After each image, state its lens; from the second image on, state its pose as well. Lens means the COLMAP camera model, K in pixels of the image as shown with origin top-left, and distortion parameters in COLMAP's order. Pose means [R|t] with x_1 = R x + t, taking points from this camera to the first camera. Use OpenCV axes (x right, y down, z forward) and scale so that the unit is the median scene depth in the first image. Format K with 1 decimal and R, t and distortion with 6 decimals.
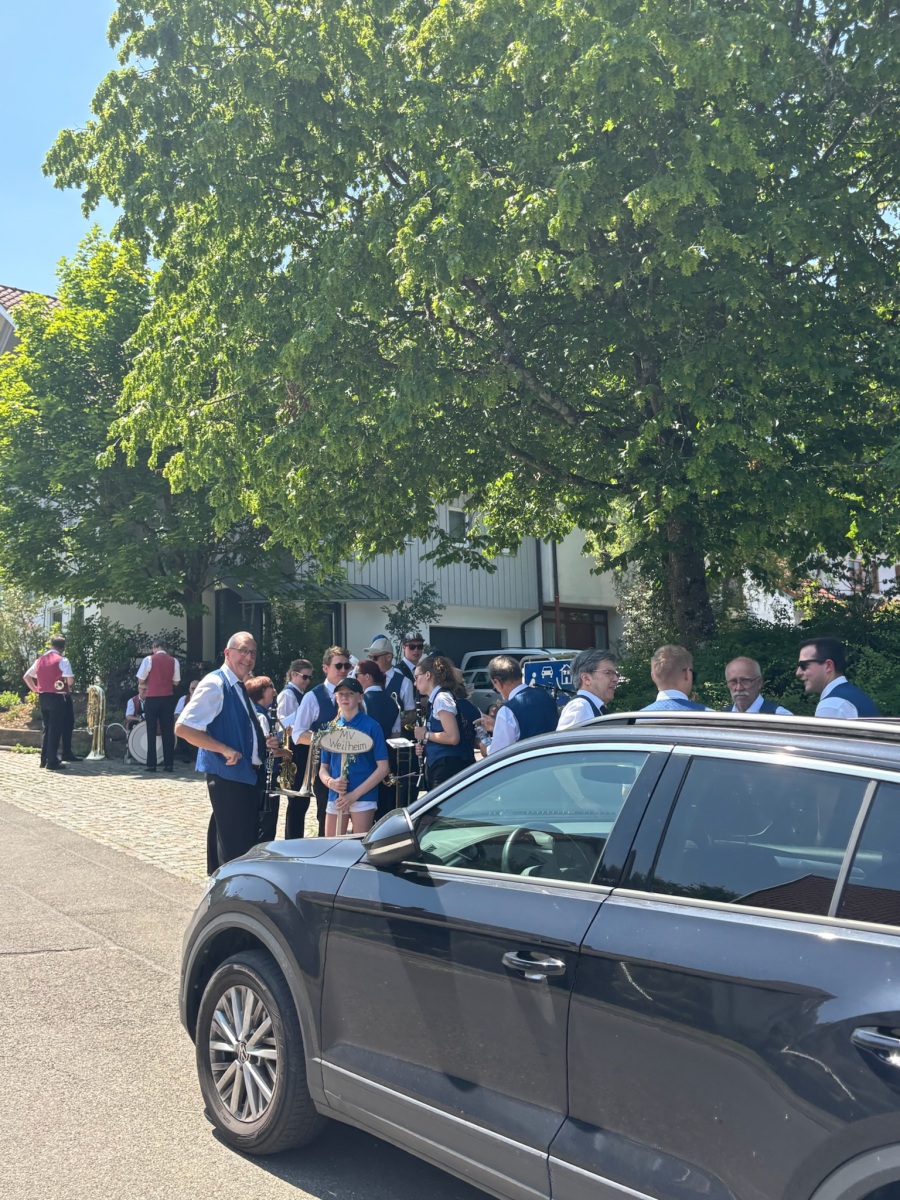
lens RADIAL K [[1166.6, 0, 451.4], [0, 1166.6, 602.2], [0, 0, 1]] dist [0.018744, 0.000000]
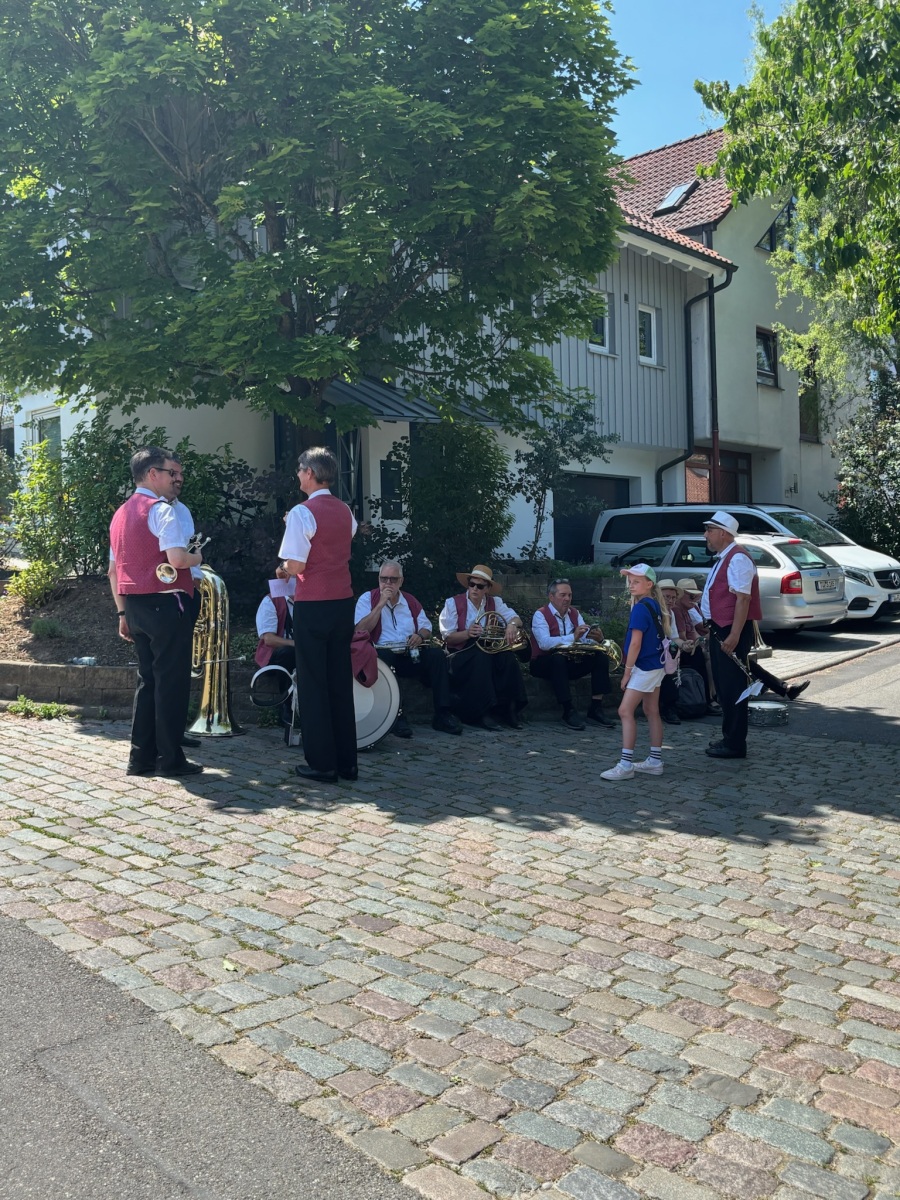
lens RADIAL K [[1166.6, 0, 447.5], [0, 1166.6, 596.8], [0, 0, 1]] dist [0.018744, 0.000000]
pose [[0.990930, 0.003407, 0.134336, -0.256776], [-0.018916, 0.993262, 0.114338, 0.026780], [-0.133041, -0.115842, 0.984317, 0.514326]]
